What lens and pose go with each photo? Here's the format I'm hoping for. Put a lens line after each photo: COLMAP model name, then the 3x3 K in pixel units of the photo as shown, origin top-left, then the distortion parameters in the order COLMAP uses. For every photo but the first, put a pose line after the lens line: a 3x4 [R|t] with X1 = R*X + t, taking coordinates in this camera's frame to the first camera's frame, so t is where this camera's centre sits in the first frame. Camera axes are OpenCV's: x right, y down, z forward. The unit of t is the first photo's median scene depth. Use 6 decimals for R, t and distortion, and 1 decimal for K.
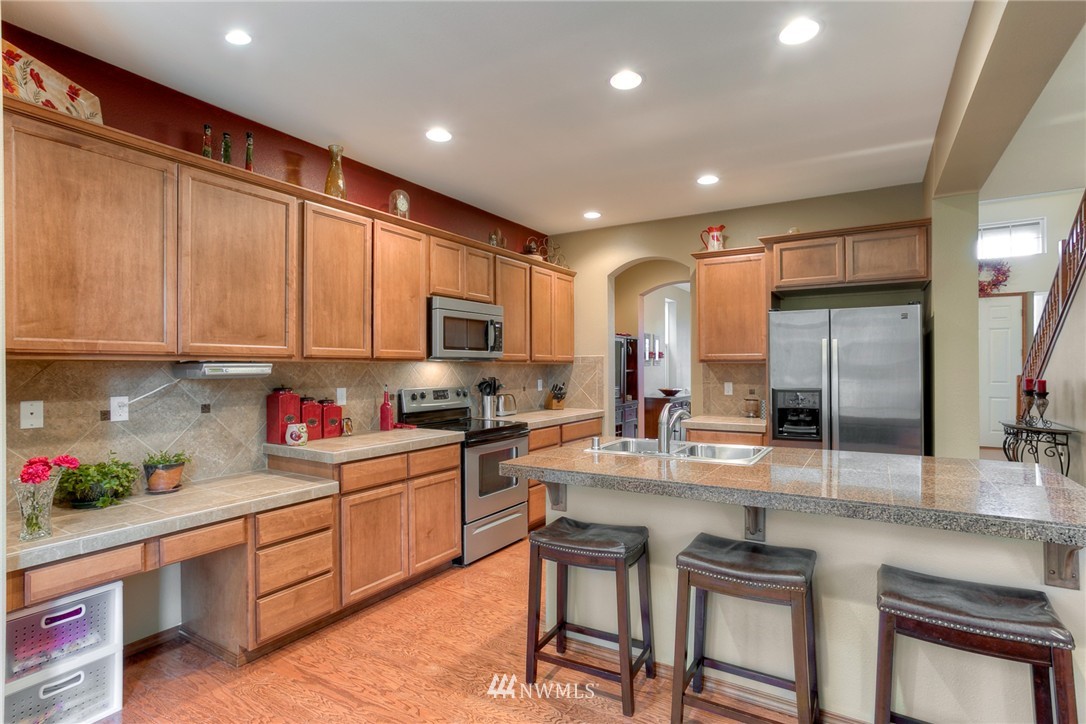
lens RADIAL K [[548.7, 0, 542.4], [0, 548.7, 364.7], [0, 0, 1]] dist [-0.002340, 0.000877]
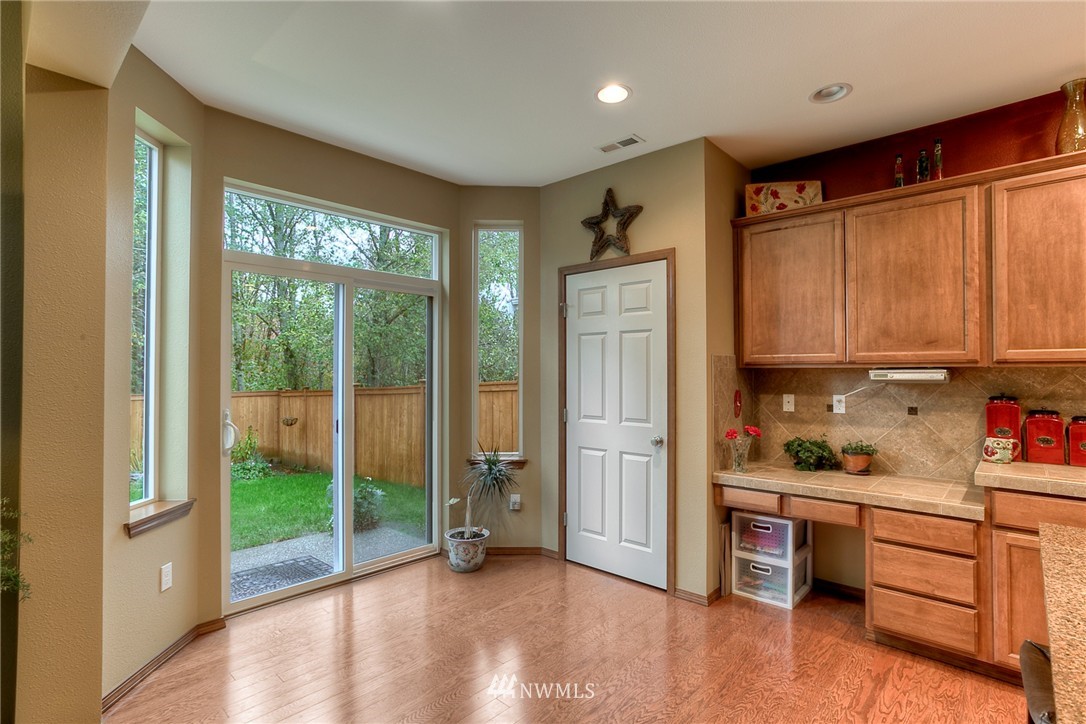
lens RADIAL K [[535.7, 0, 542.0], [0, 535.7, 366.0], [0, 0, 1]] dist [-0.019826, -0.000092]
pose [[-0.211039, -0.010036, -0.977426, 0.628896], [0.002320, 0.999939, -0.010768, 0.000285], [0.977475, -0.004540, -0.211003, 0.553085]]
